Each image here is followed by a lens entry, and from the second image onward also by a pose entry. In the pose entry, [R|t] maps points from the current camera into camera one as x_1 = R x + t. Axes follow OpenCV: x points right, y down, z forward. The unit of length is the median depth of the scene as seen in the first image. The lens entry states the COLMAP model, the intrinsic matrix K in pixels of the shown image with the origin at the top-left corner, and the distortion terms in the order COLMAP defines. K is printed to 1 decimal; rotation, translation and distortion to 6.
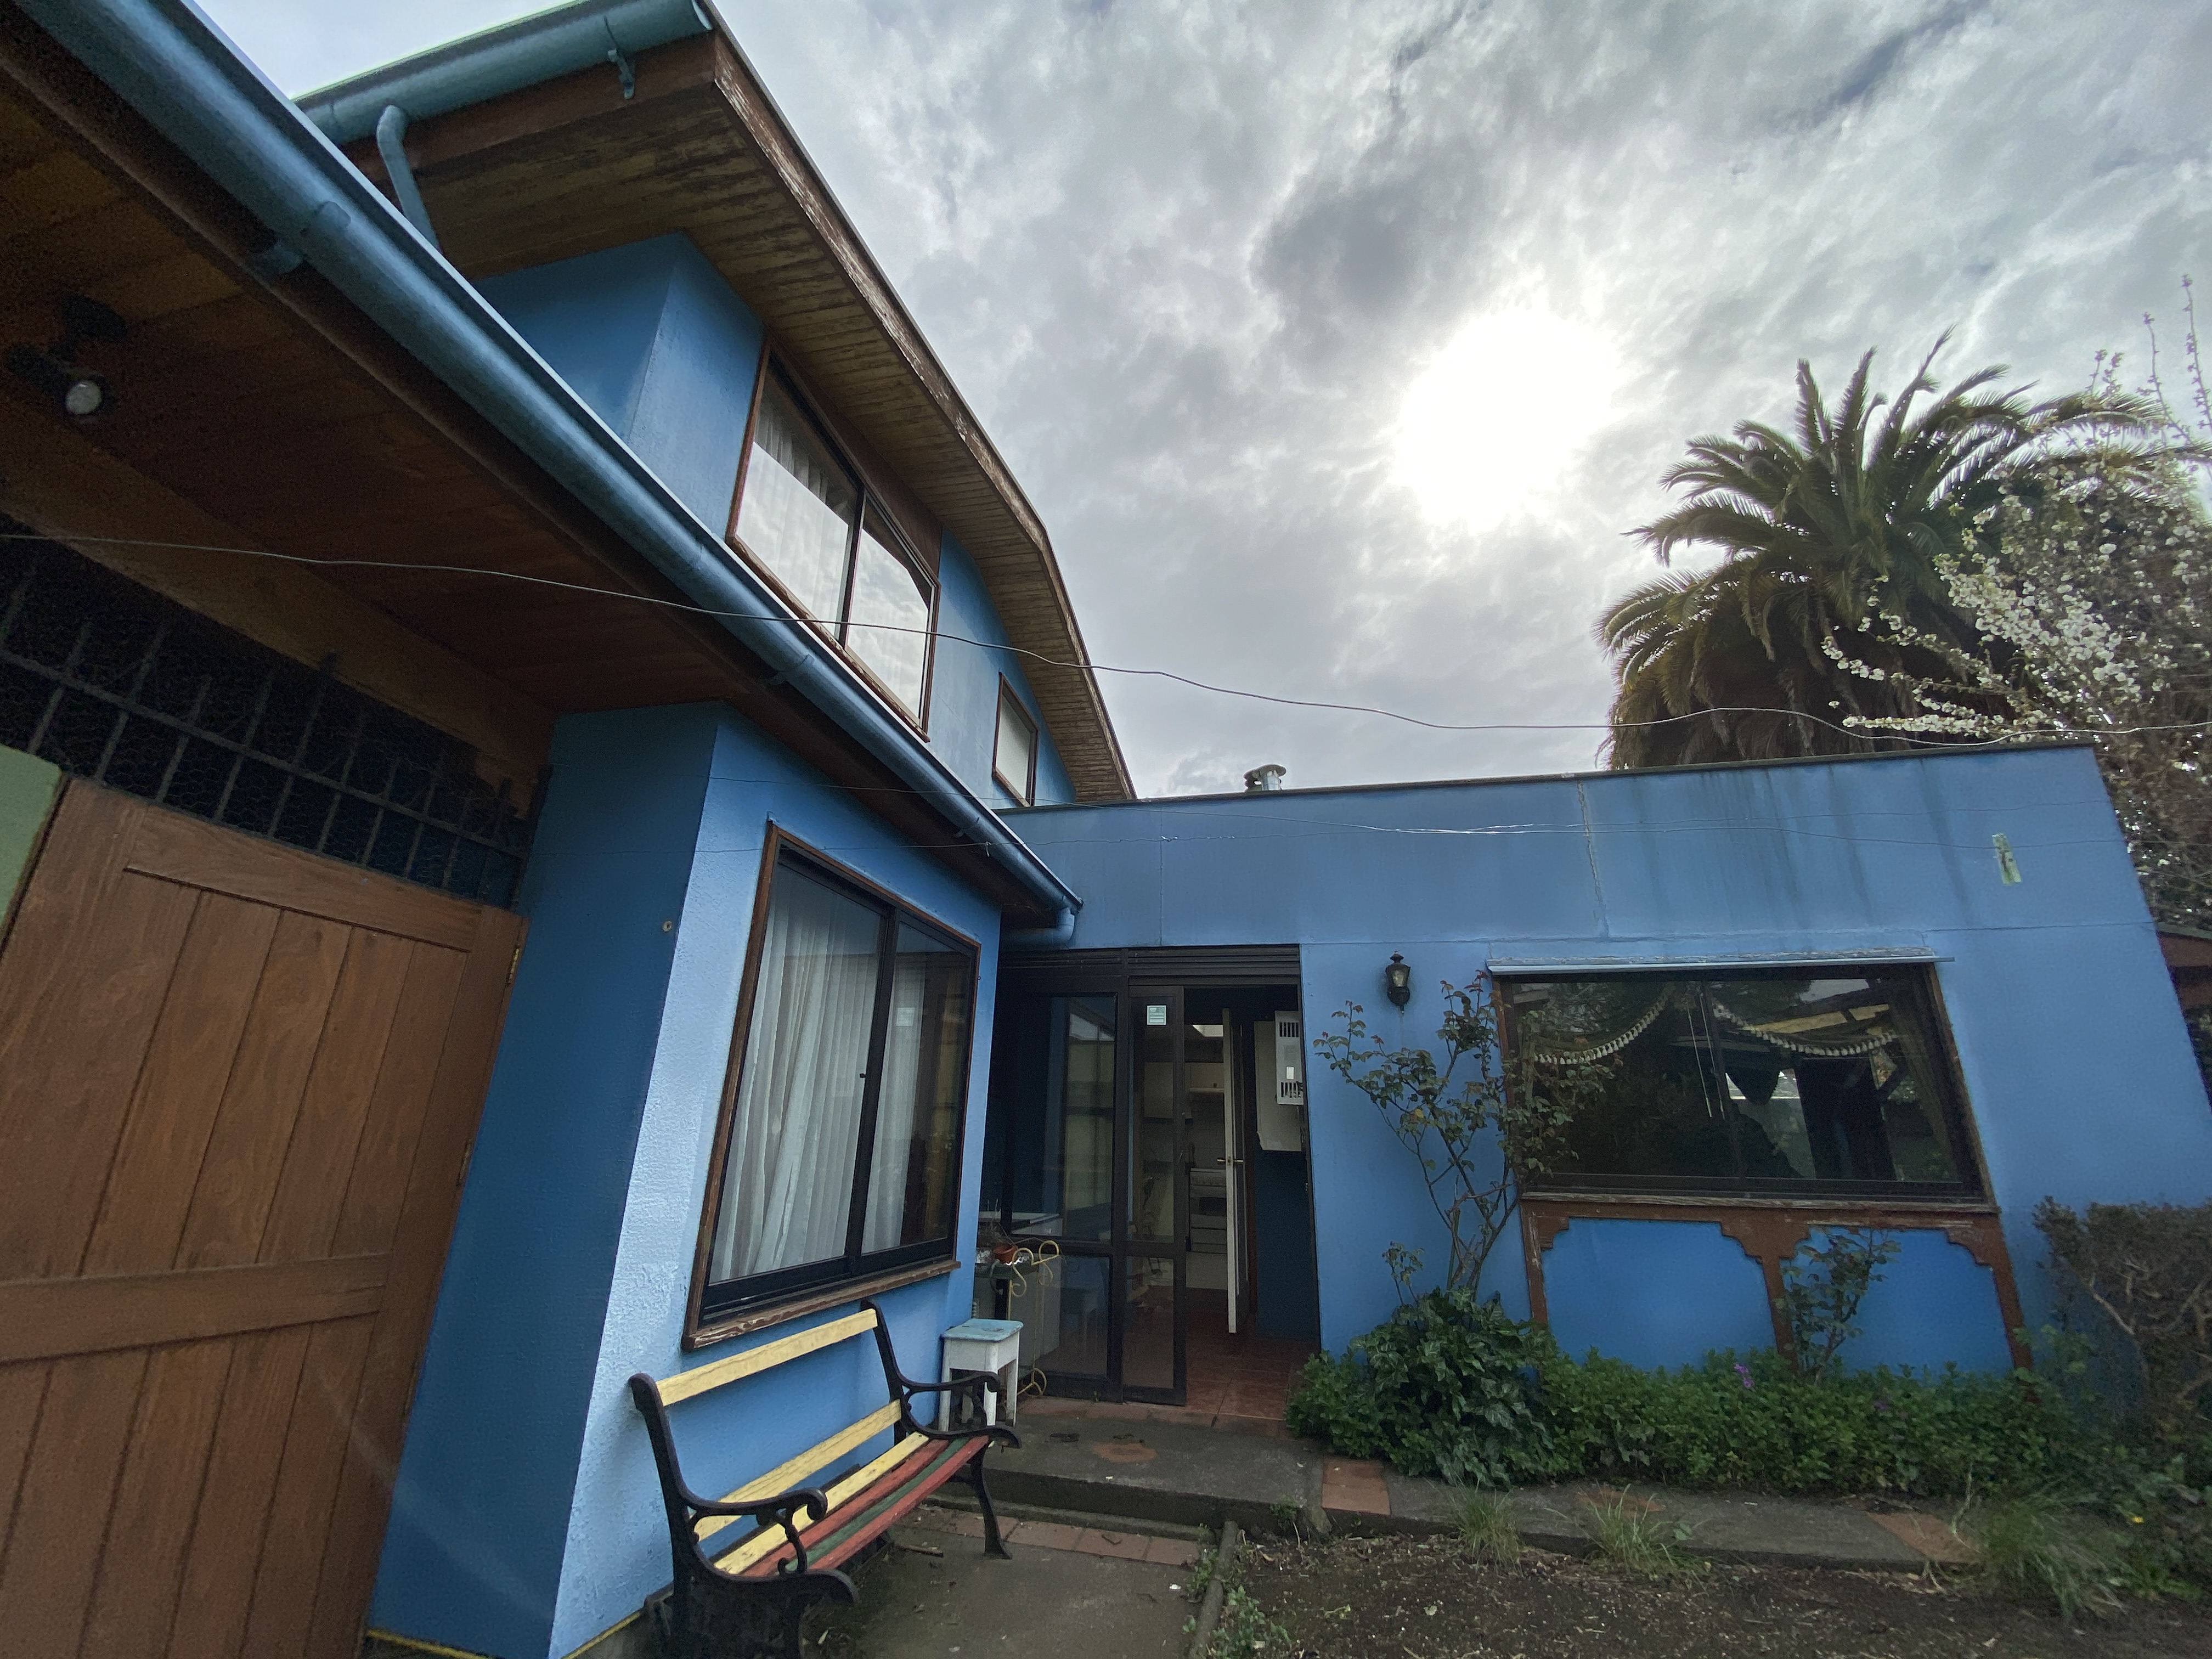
lens RADIAL K [[901.2, 0, 1108.7], [0, 901.2, 829.9], [0, 0, 1]] dist [-0.003656, -0.009448]
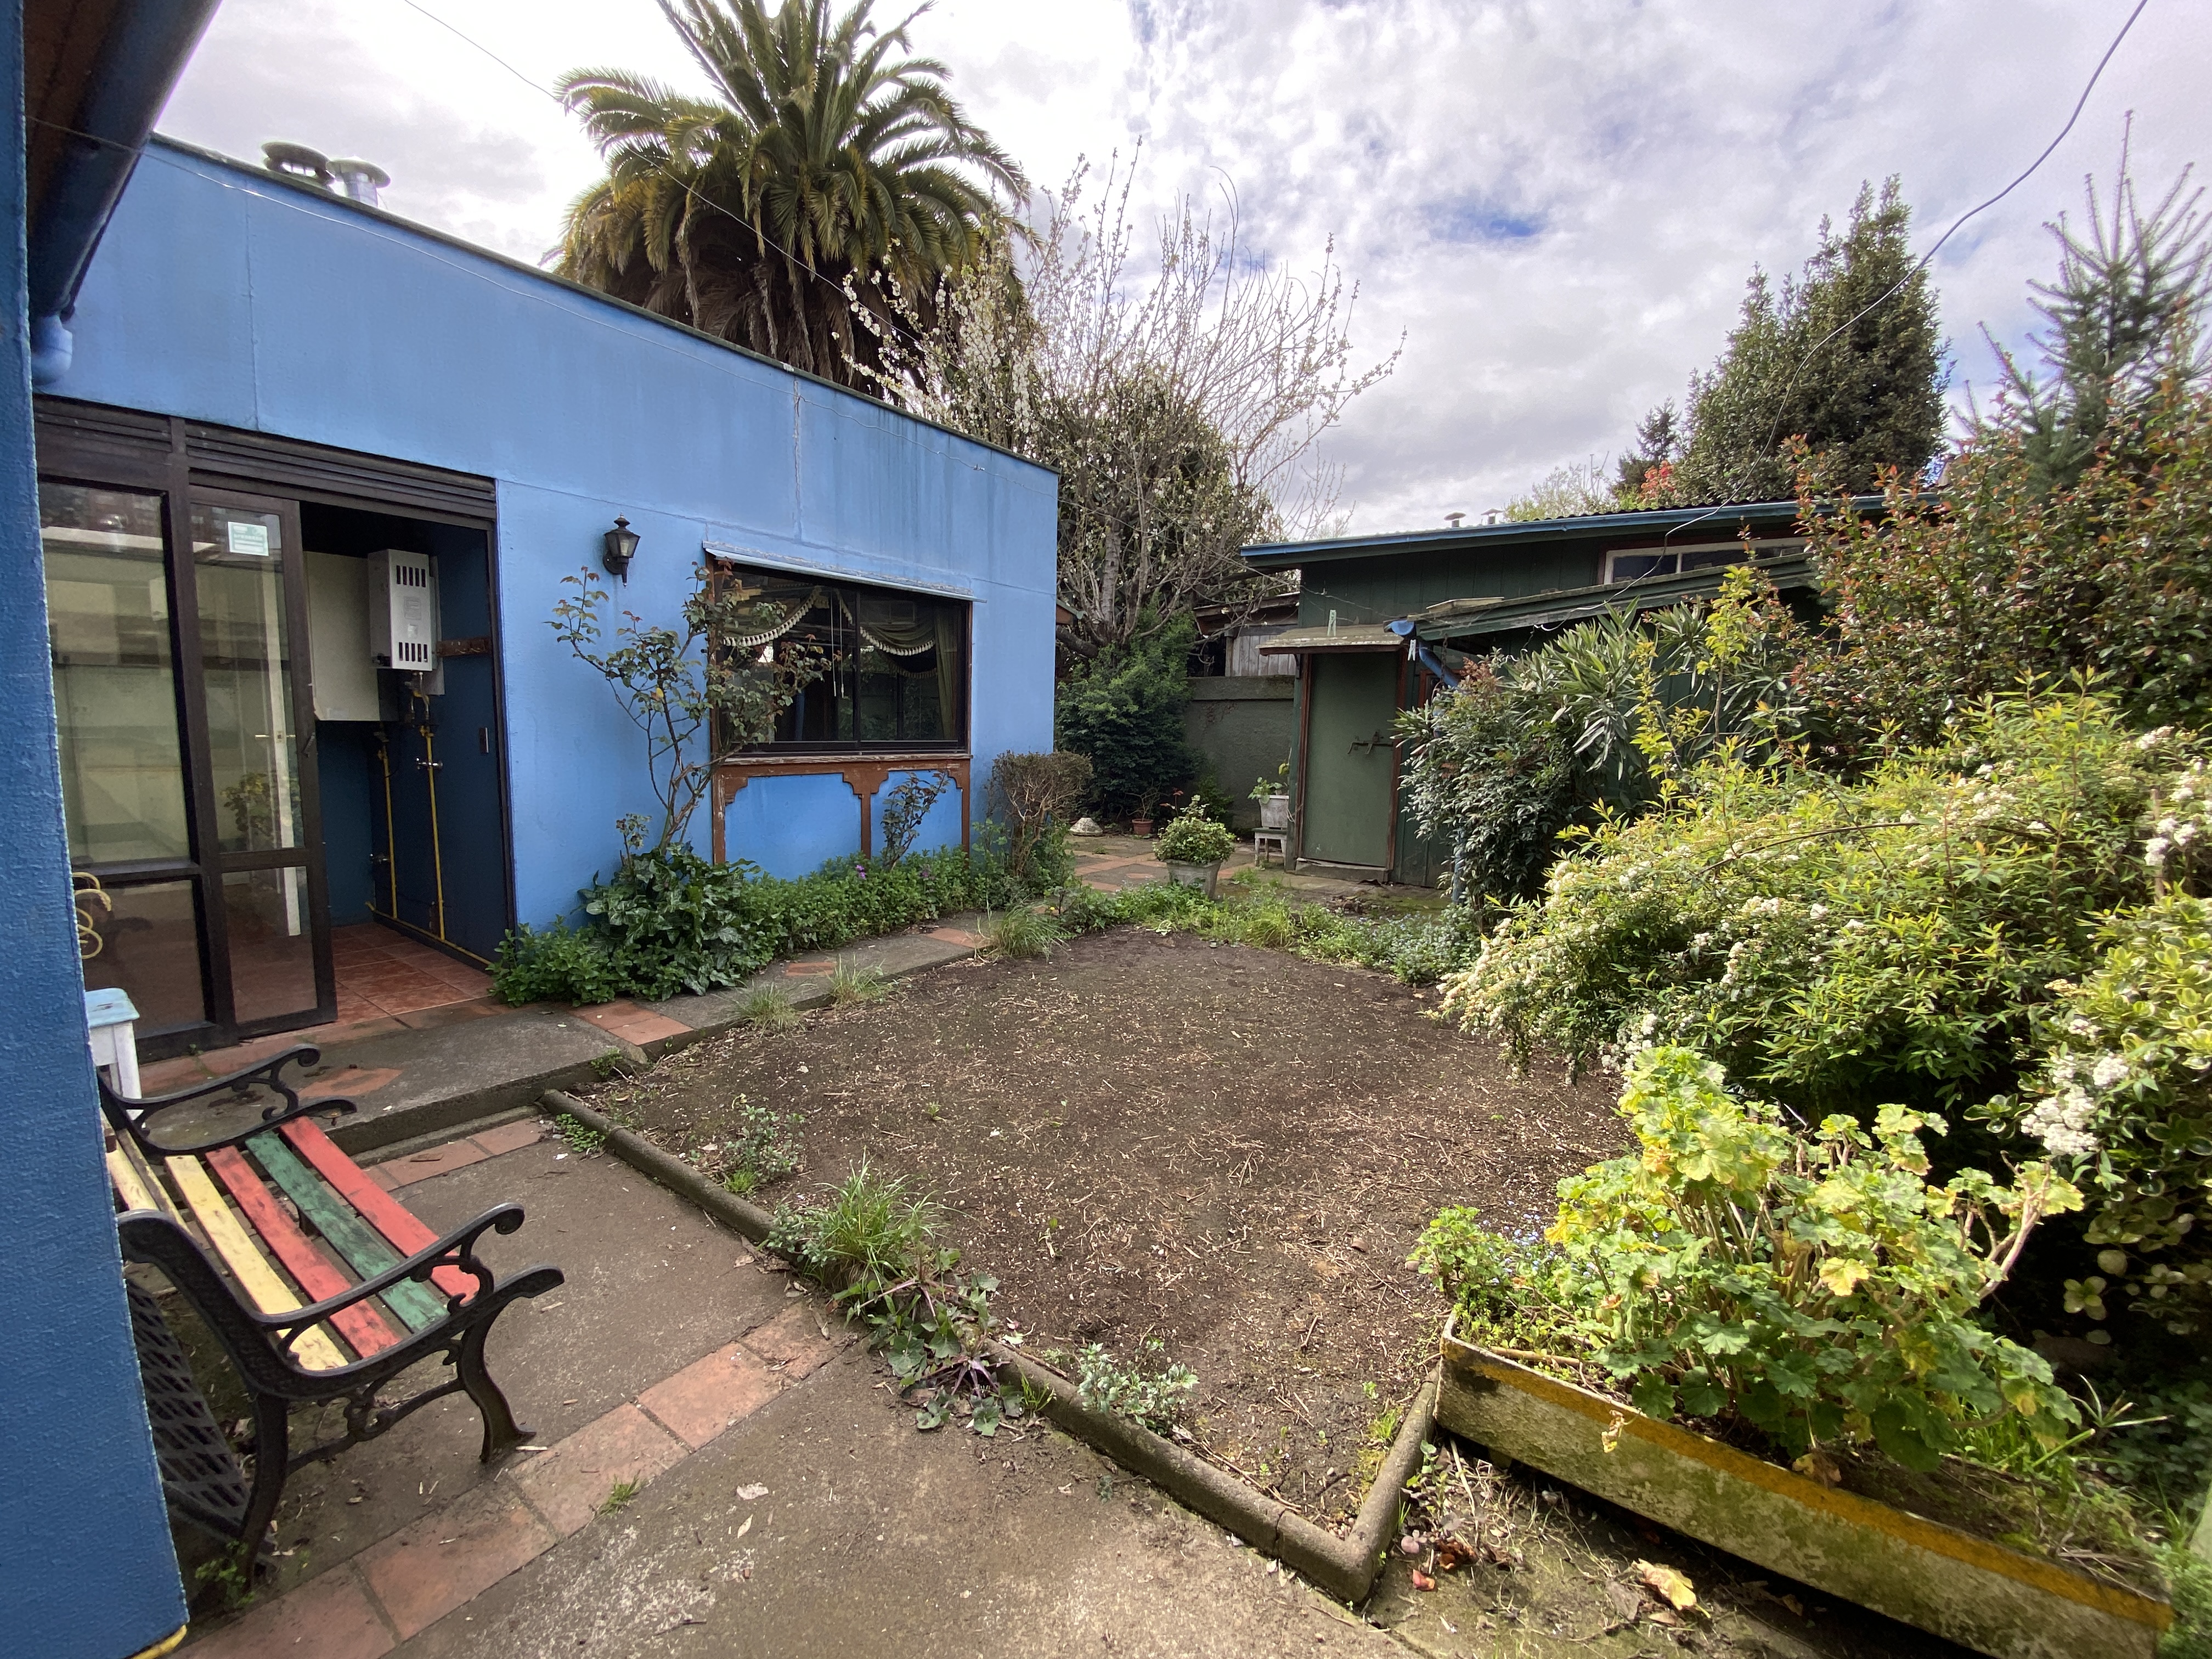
lens RADIAL K [[901.2, 0, 1113.1], [0, 901.2, 826.9], [0, 0, 1]] dist [-0.003656, -0.009448]
pose [[0.360266, -0.132472, 0.923396, -0.420186], [-0.332496, 0.906618, 0.259789, 0.023250], [-0.871582, -0.400619, 0.282577, 0.221520]]
